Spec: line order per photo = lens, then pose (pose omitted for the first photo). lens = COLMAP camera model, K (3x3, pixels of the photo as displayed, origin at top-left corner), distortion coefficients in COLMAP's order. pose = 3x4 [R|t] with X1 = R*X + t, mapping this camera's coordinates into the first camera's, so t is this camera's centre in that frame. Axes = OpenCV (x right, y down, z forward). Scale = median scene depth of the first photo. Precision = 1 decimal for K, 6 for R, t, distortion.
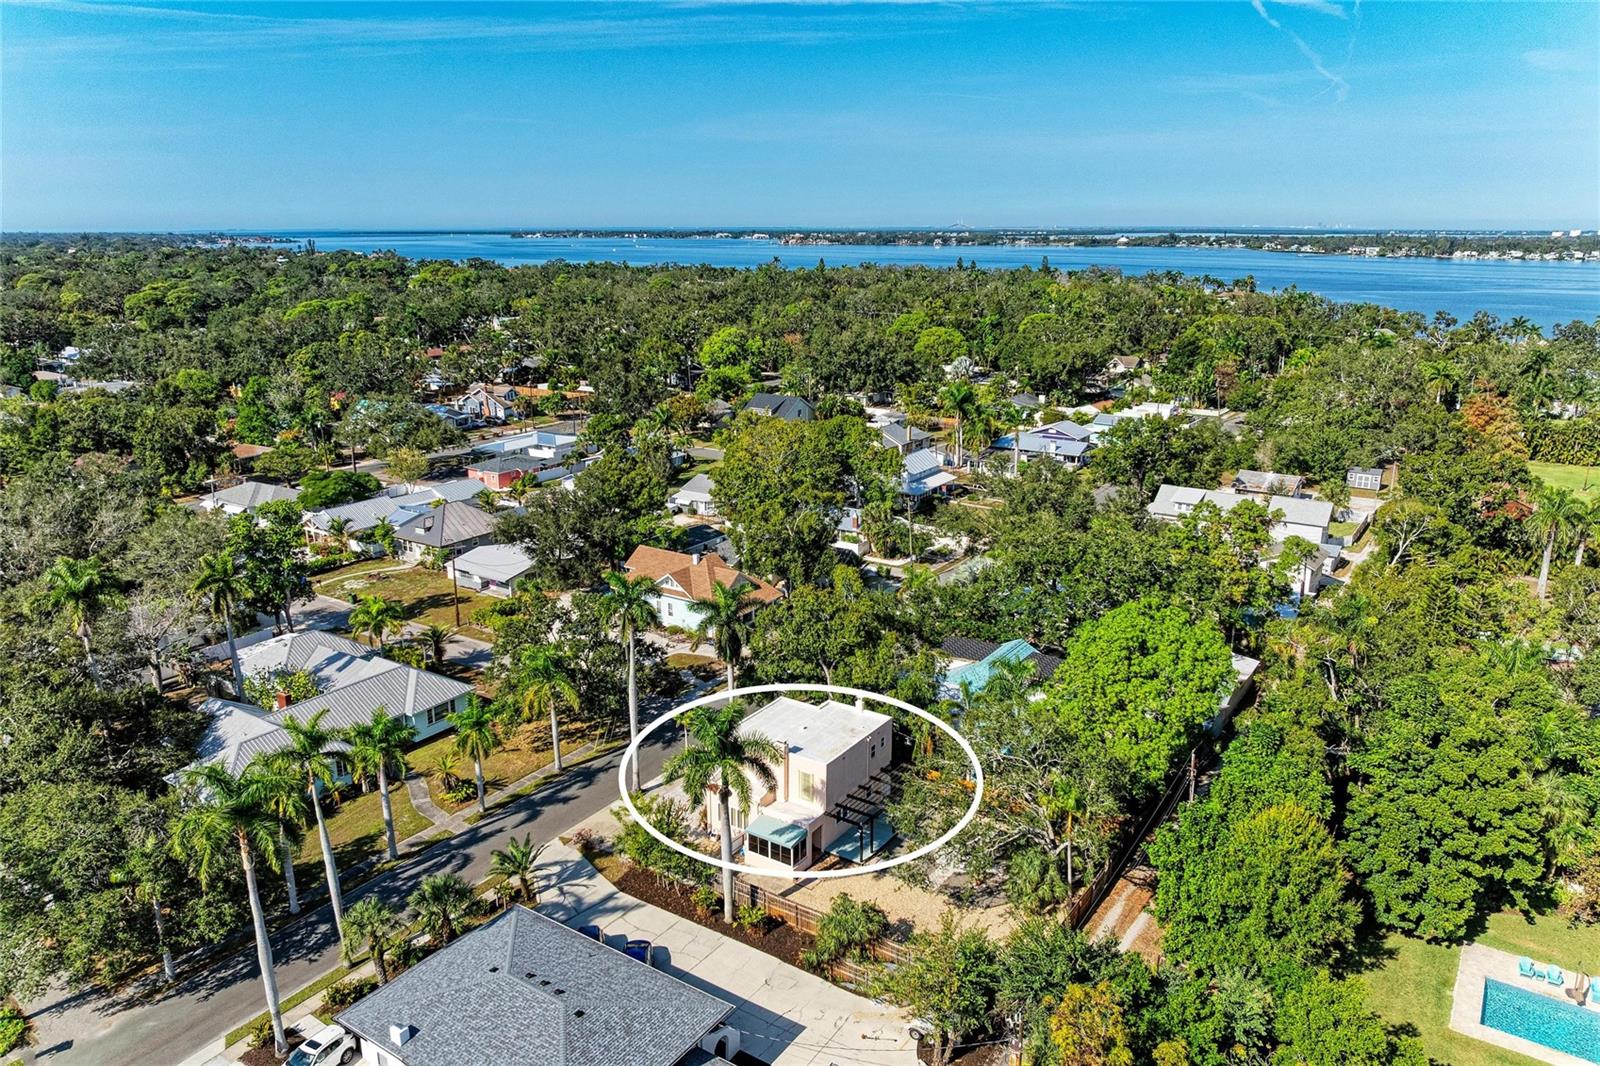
lens RADIAL K [[1120.9, 0, 805.8], [0, 1120.9, 535.6], [0, 0, 1]] dist [-0.020853, 0.001020]
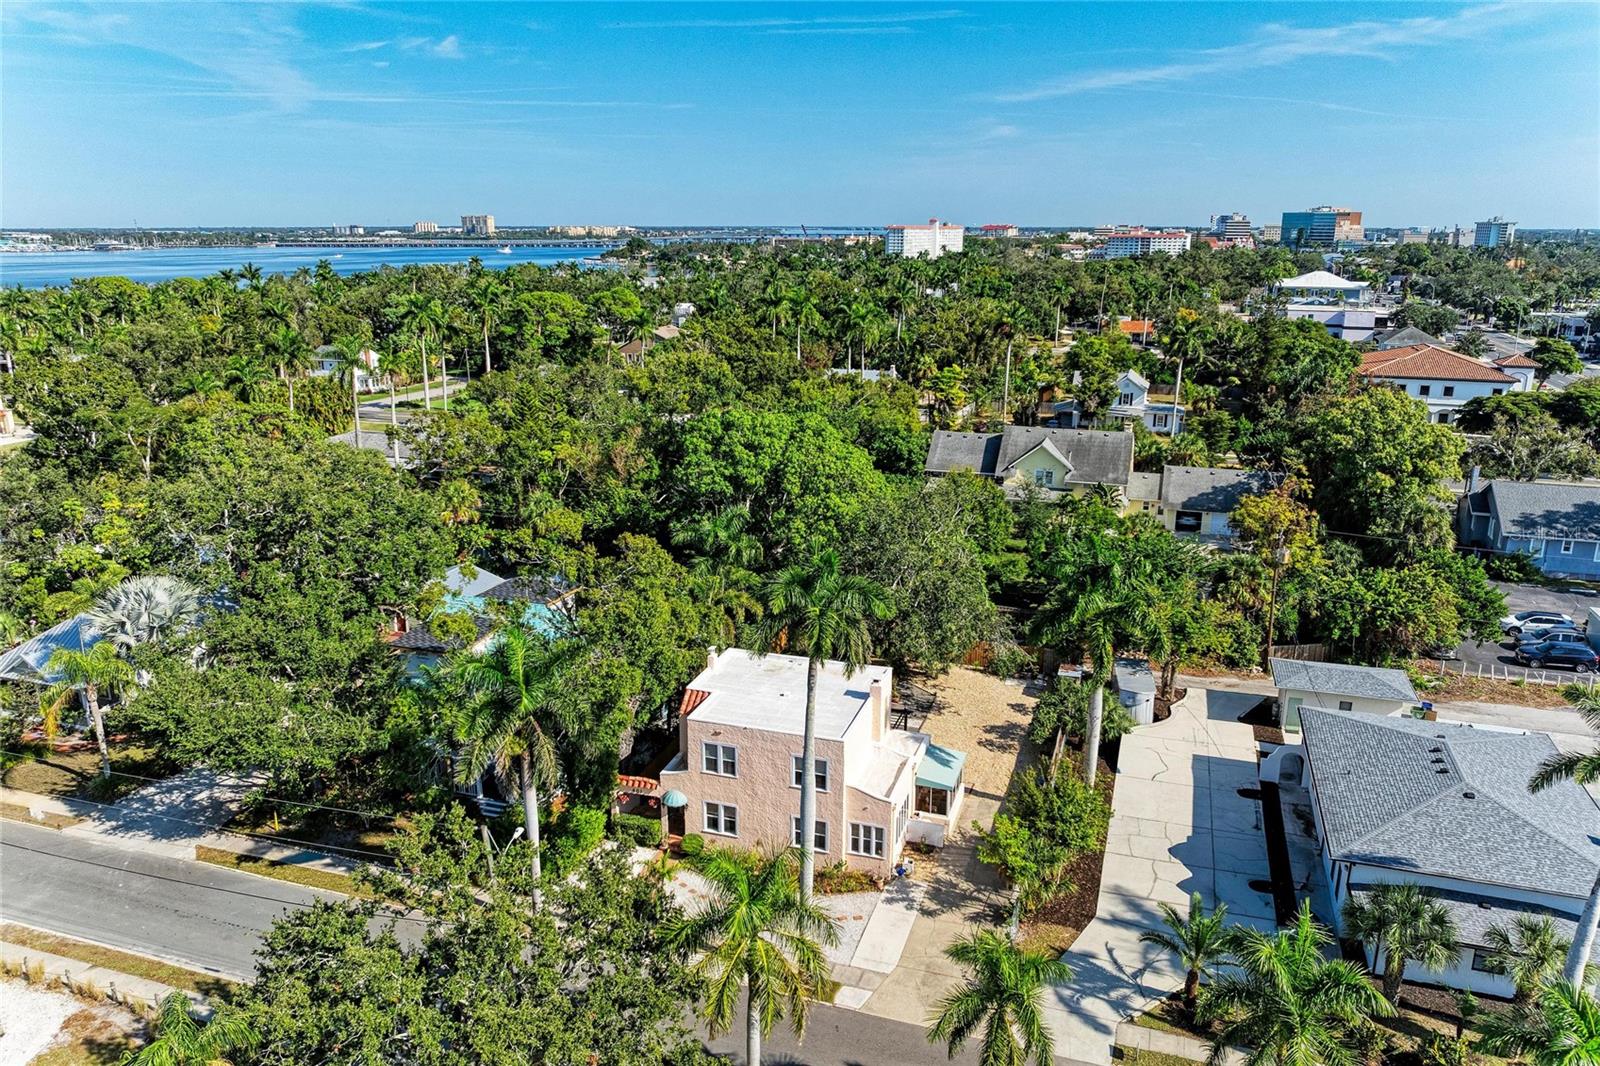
lens RADIAL K [[1120.9, 0, 805.8], [0, 1120.9, 535.6], [0, 0, 1]] dist [-0.020853, 0.001020]
pose [[-0.264282, -0.246619, 0.932381, -0.350854], [0.265747, 0.910708, 0.316212, -0.073195], [-0.927110, 0.331346, -0.175146, 0.618317]]
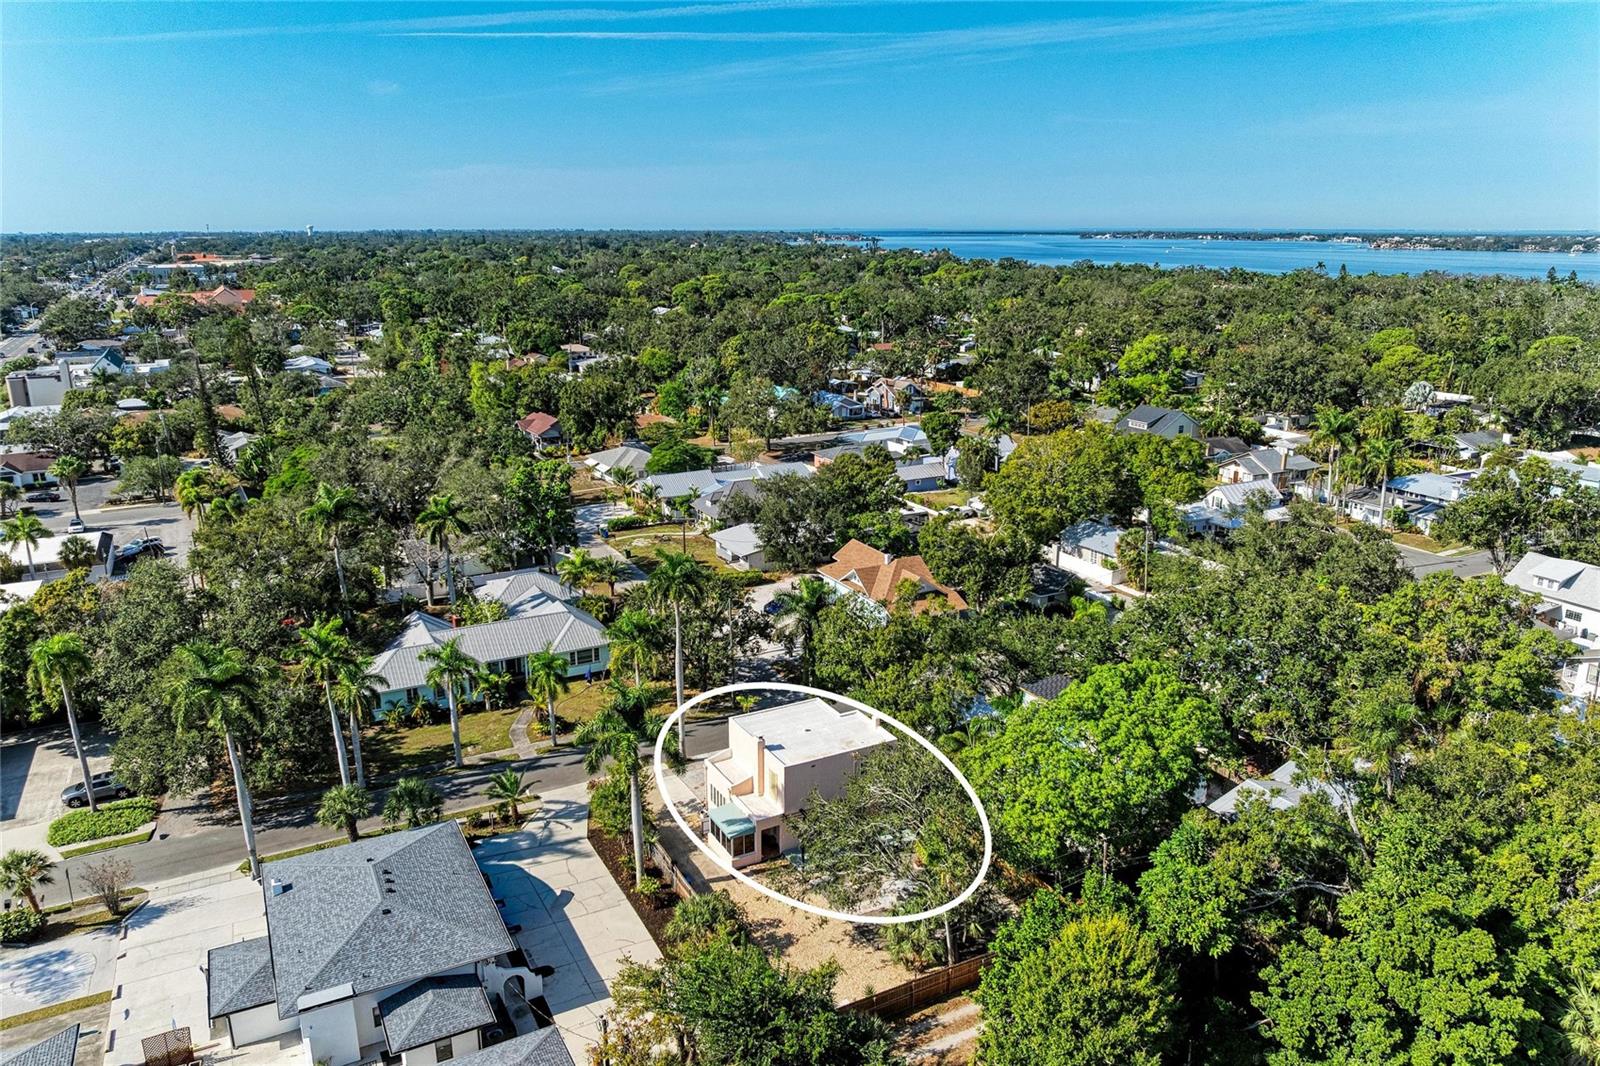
lens RADIAL K [[1120.9, 0, 805.8], [0, 1120.9, 535.6], [0, 0, 1]] dist [-0.020853, 0.001020]
pose [[0.880986, 0.125171, -0.456284, 0.248856], [-0.125446, 0.991652, 0.029829, -0.017486], [0.456209, 0.030960, 0.889334, 0.060892]]
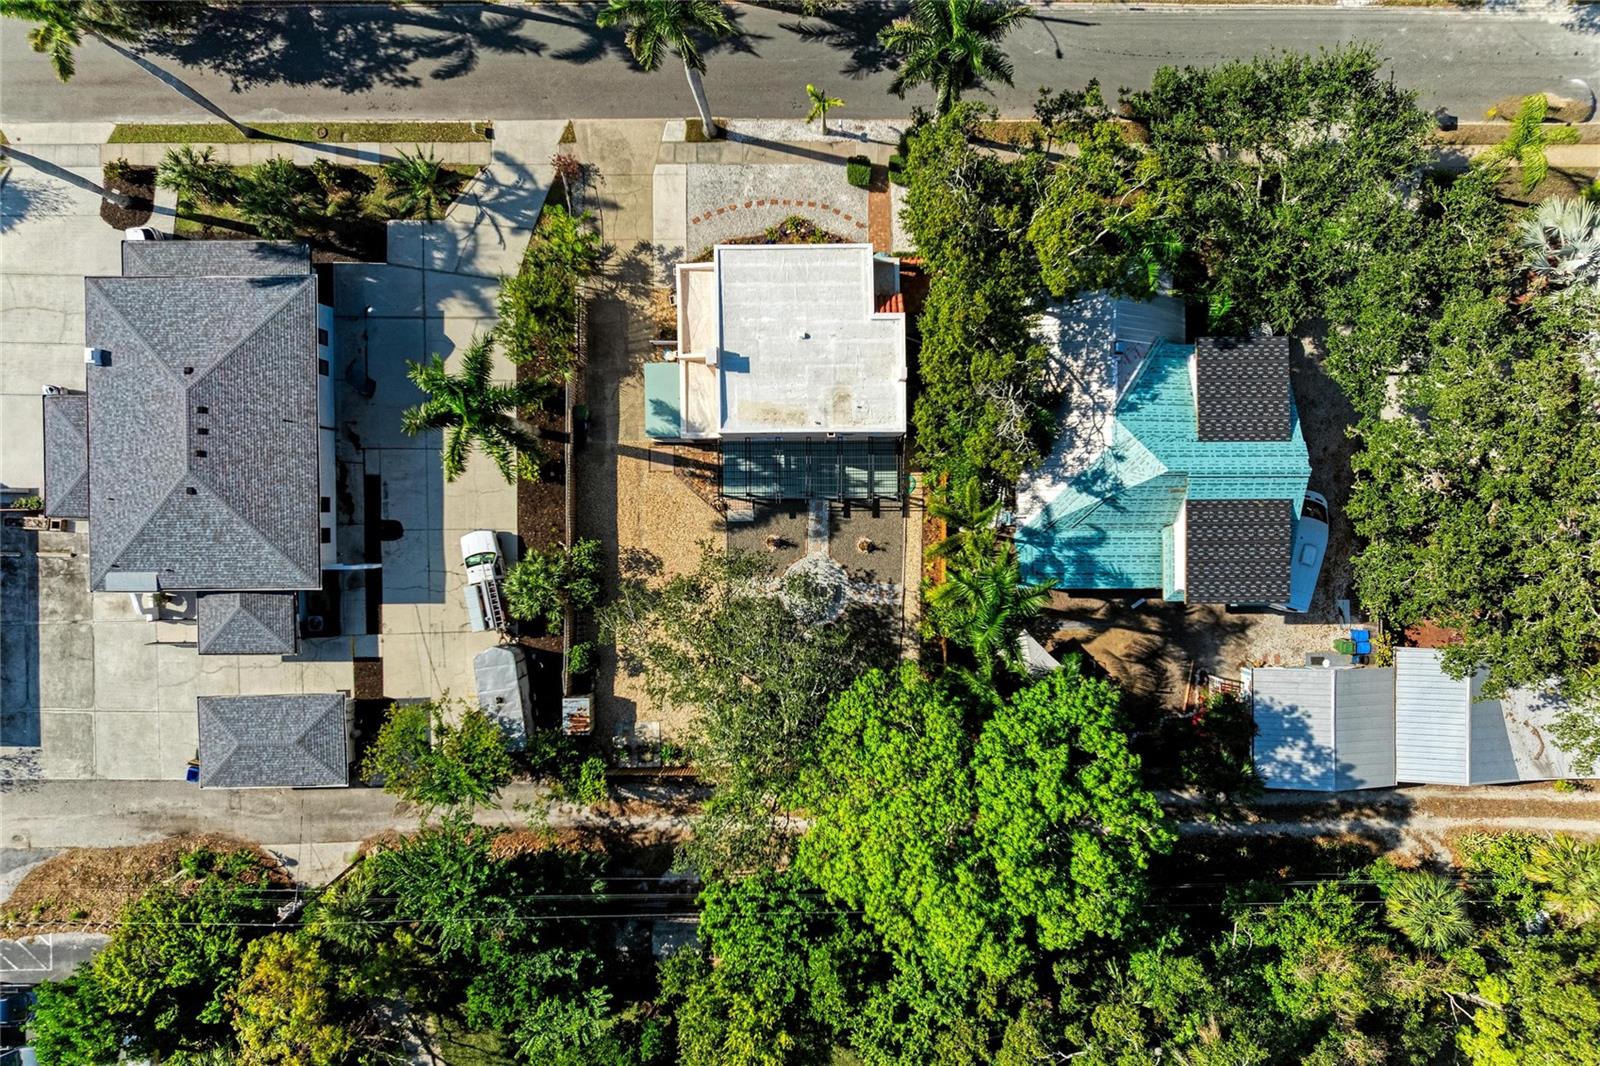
lens RADIAL K [[1120.9, 0, 805.8], [0, 1120.9, 535.6], [0, 0, 1]] dist [-0.020853, 0.001020]
pose [[0.561064, 0.827667, 0.013161, 0.050864], [-0.223188, 0.135948, 0.965249, -0.257779], [0.797116, -0.544504, 0.261001, 0.439709]]
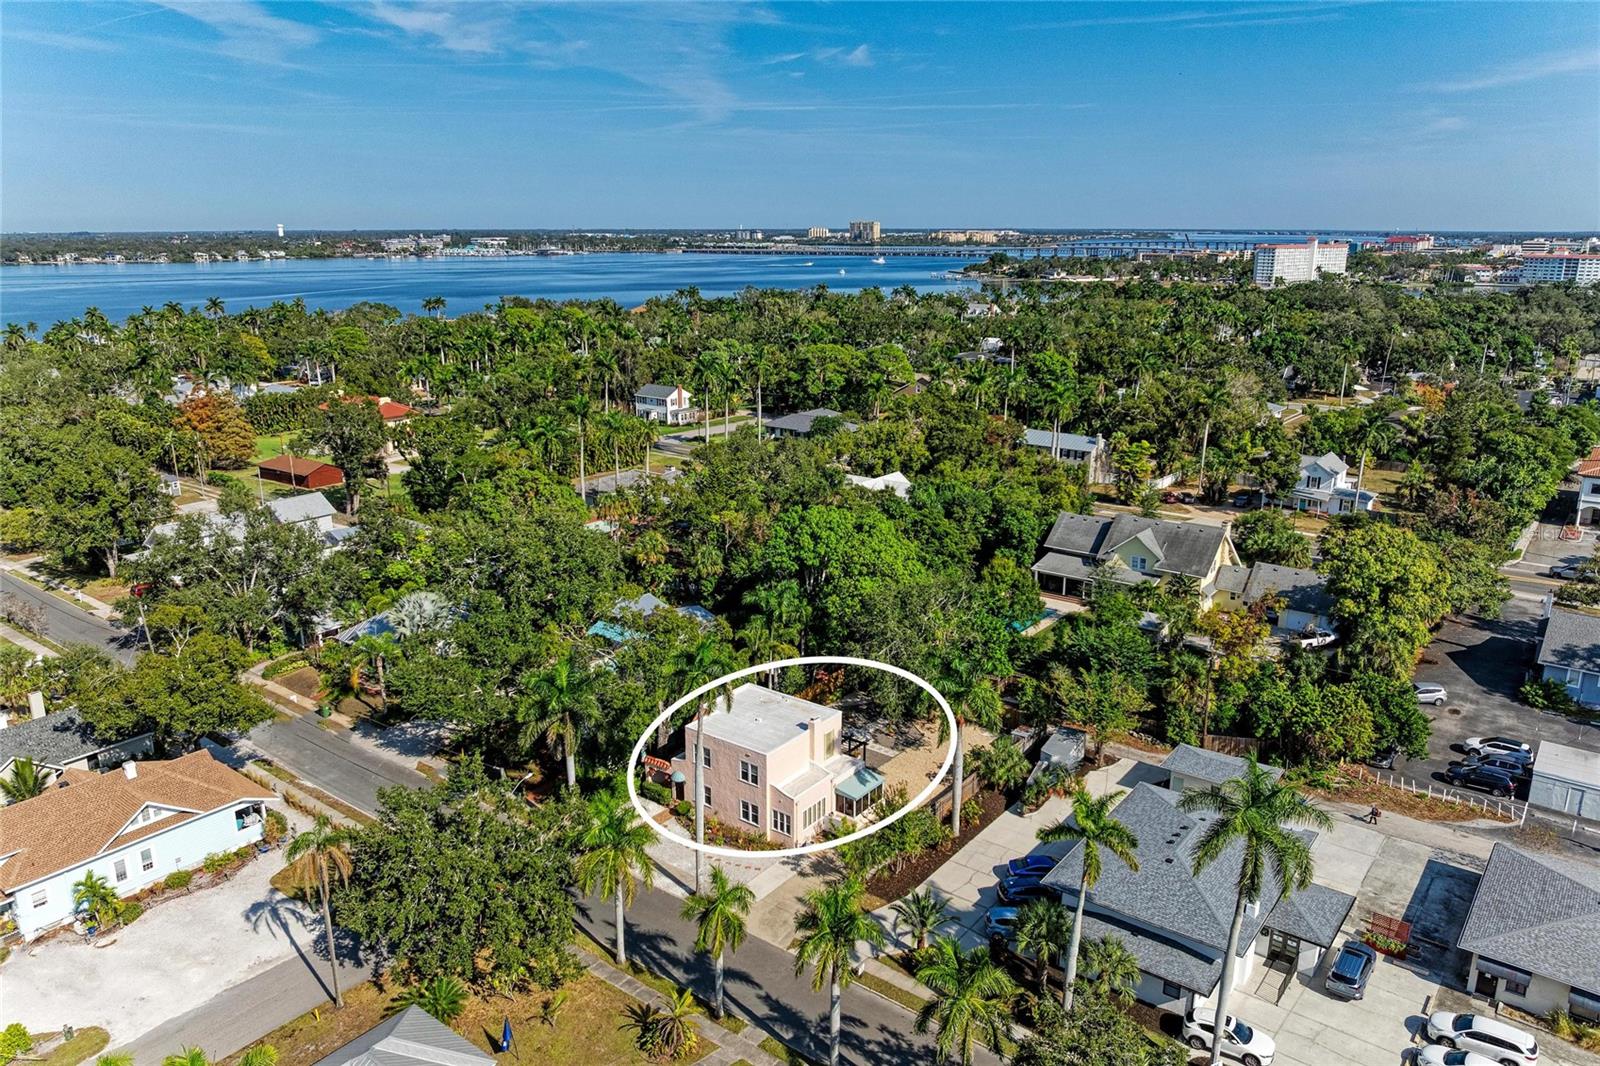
lens RADIAL K [[1120.9, 0, 805.8], [0, 1120.9, 535.6], [0, 0, 1]] dist [-0.020853, 0.001020]
pose [[0.065287, -0.254180, 0.964951, -0.536023], [0.271917, 0.934950, 0.227880, -0.117676], [-0.960104, 0.247508, 0.130156, 0.452774]]
